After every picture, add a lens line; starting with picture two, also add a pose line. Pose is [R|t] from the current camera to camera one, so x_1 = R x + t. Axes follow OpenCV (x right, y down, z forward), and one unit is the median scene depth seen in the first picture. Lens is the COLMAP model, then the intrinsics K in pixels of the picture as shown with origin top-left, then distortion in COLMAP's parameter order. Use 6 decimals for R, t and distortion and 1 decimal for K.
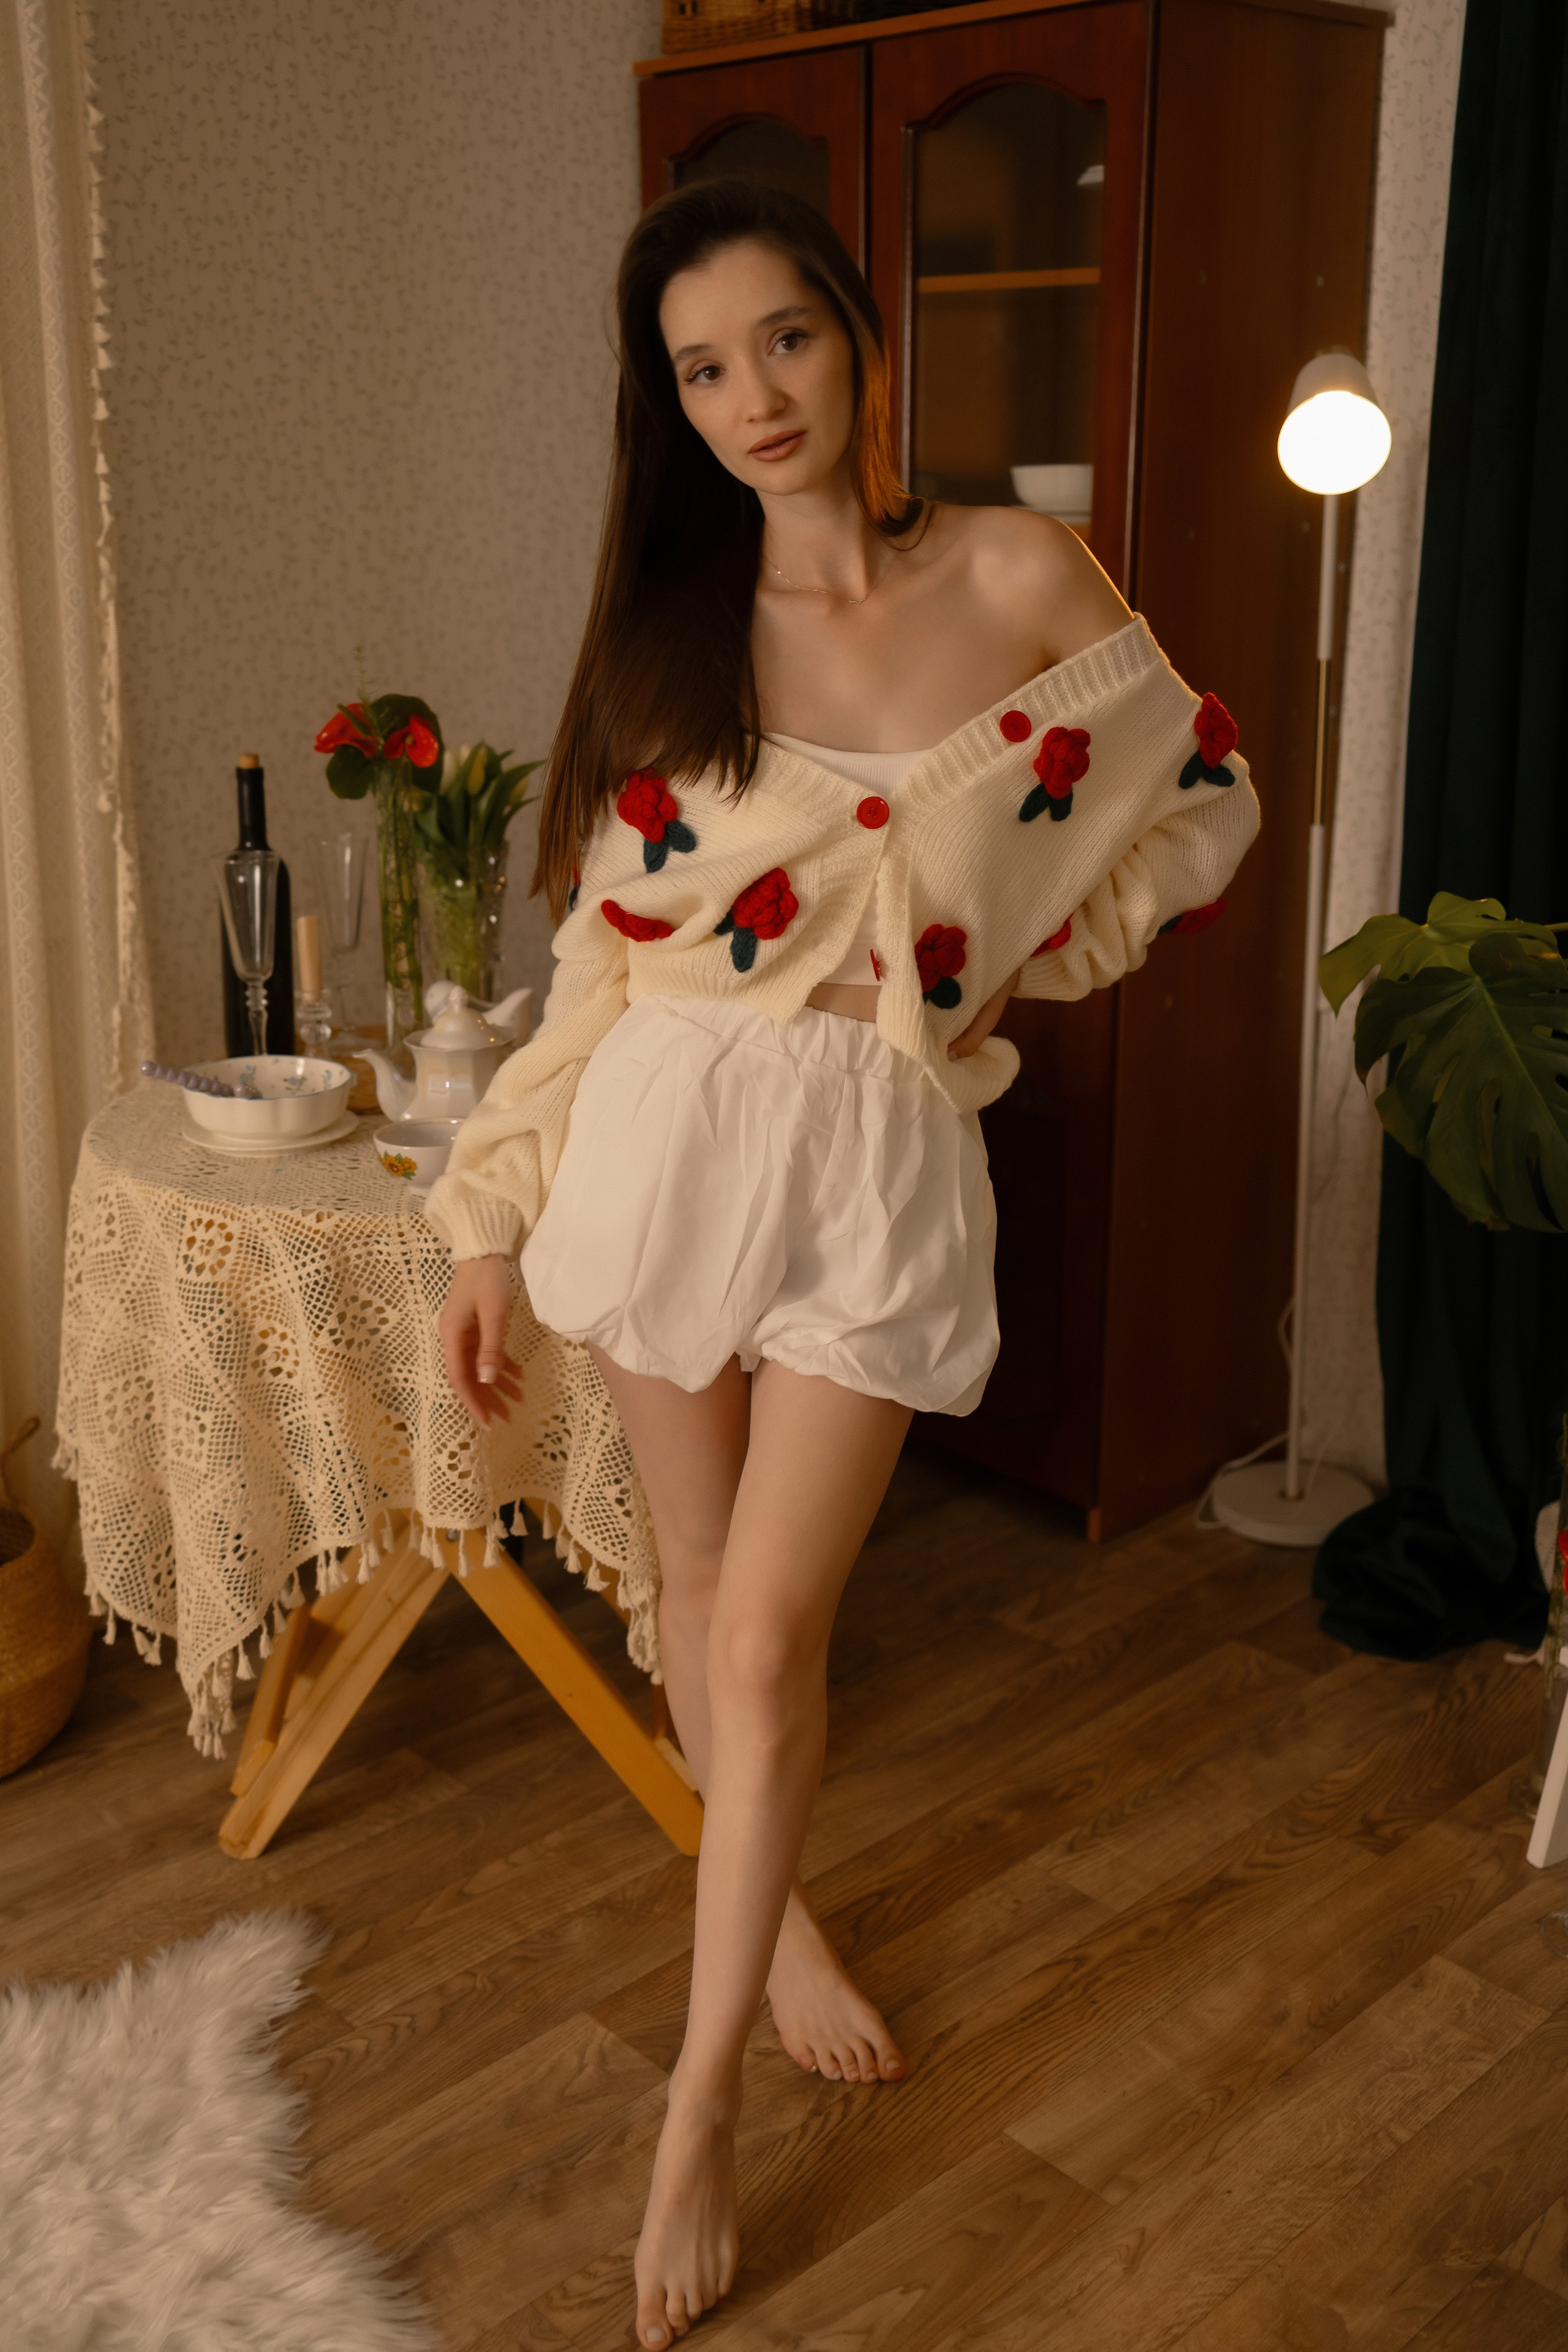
lens RADIAL K [[2334.0, 0, 785.8], [0, 2334.0, 1189.2], [0, 0, 1]] dist [-0.000540, -0.019751]
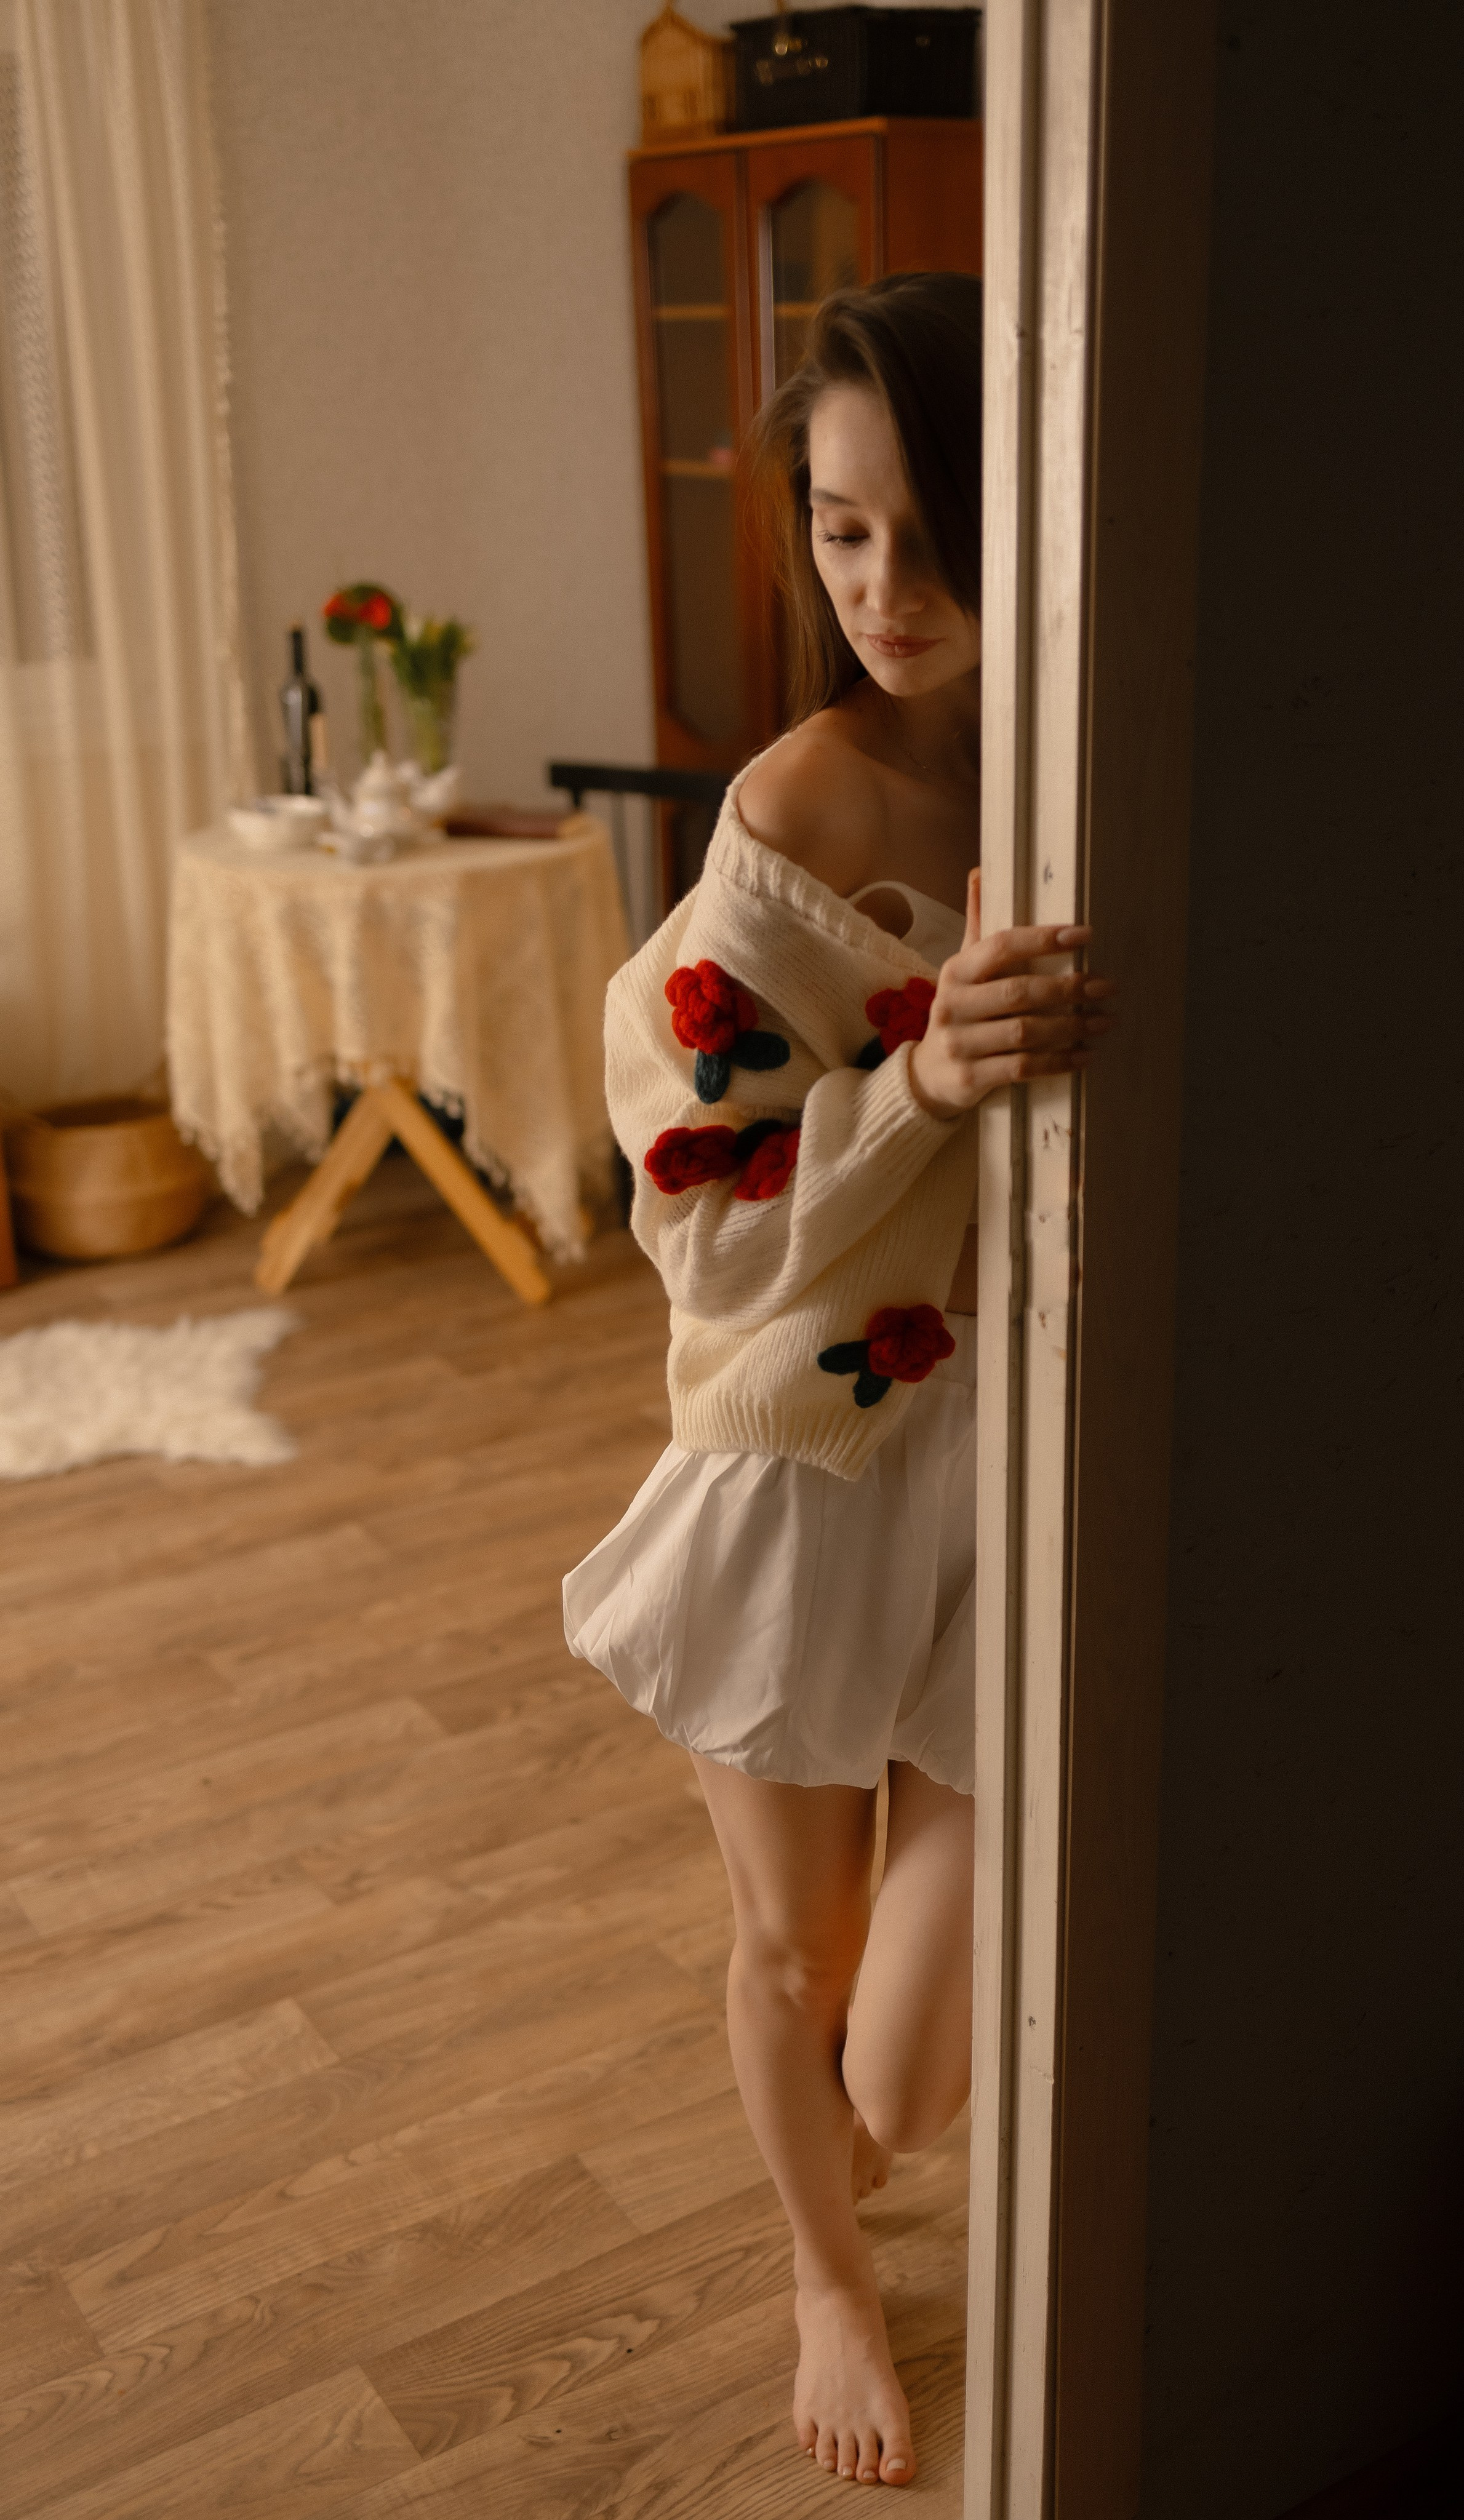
lens RADIAL K [[2512.0, 0, 849.8], [0, 2512.0, 1262.7], [0, 0, 1]] dist [-0.002493, 0.011032]
pose [[0.986832, 0.046984, -0.154774, 0.474501], [-0.041477, 0.998393, 0.038619, 0.190351], [0.156340, -0.031691, 0.987195, -0.736668]]
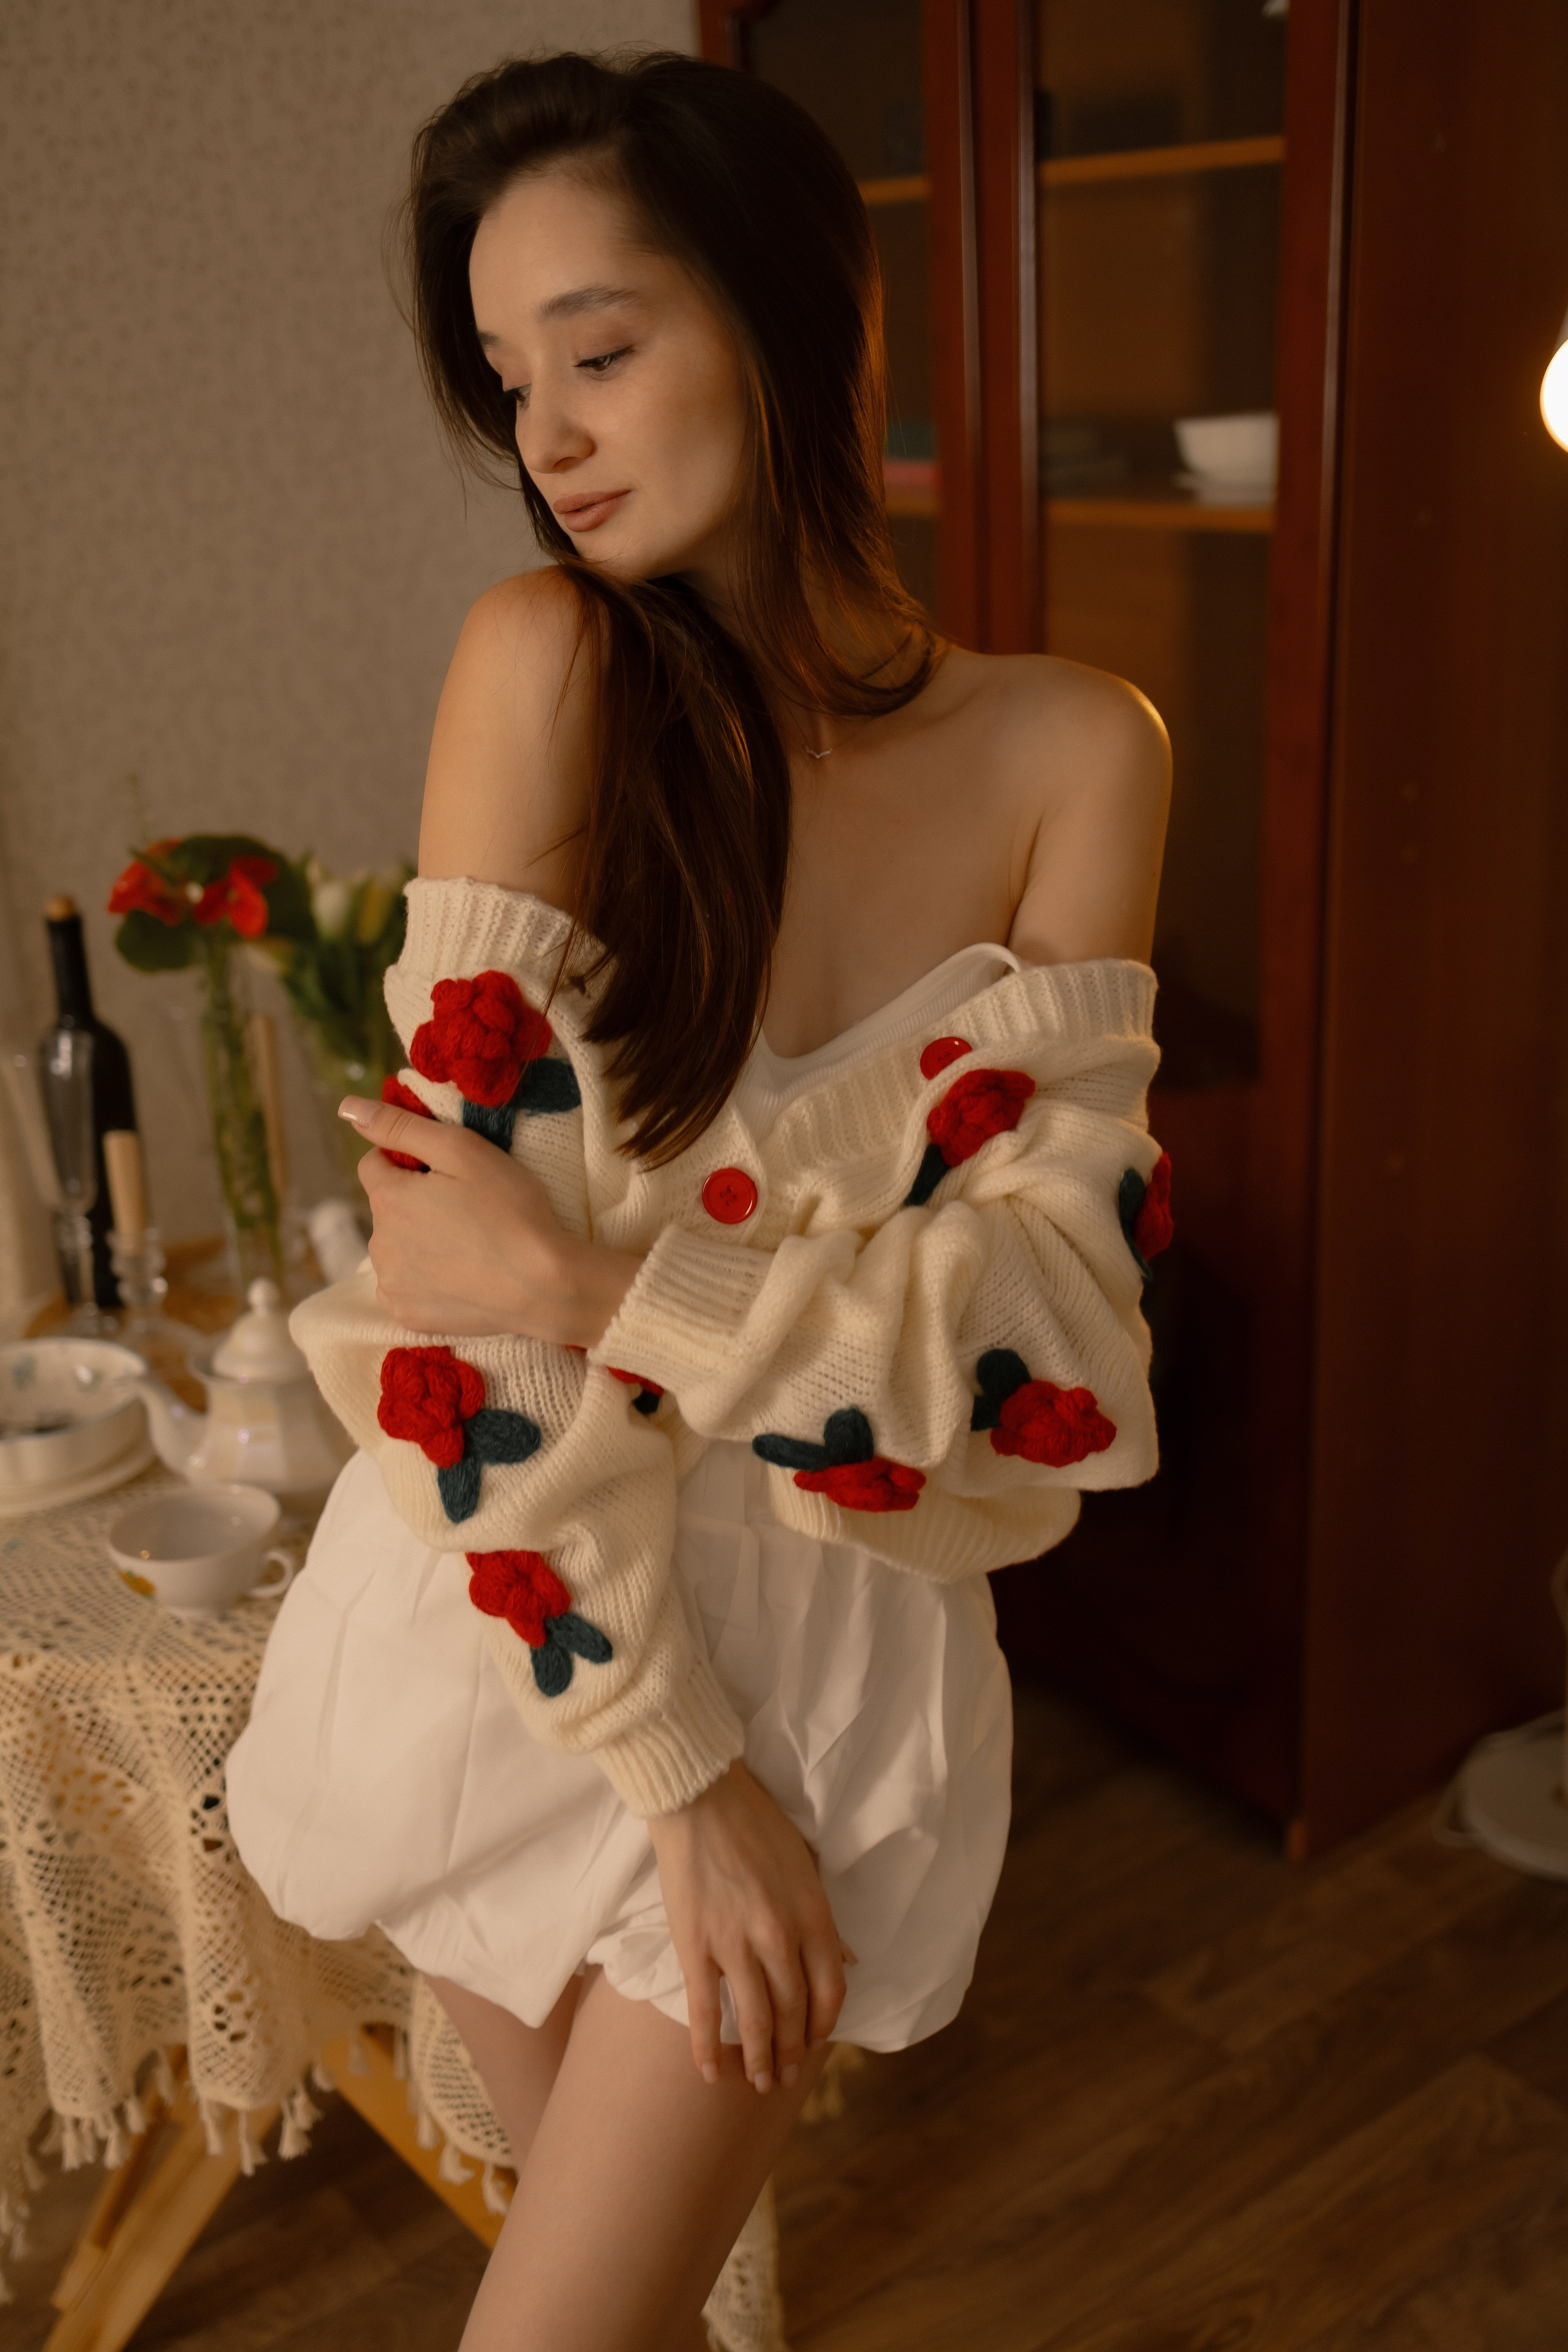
lens RADIAL K [[2342.8, 0, 778.9], [0, 2342.8, 1183.5], [0, 0, 1]] dist [-0.006633, 0.017207]
pose [[0.989771, 0.002922, -0.142636, 0.100070], [0.003592, 0.998963, 0.045389, -0.136830], [0.142620, -0.045437, 0.988734, 0.325654]]
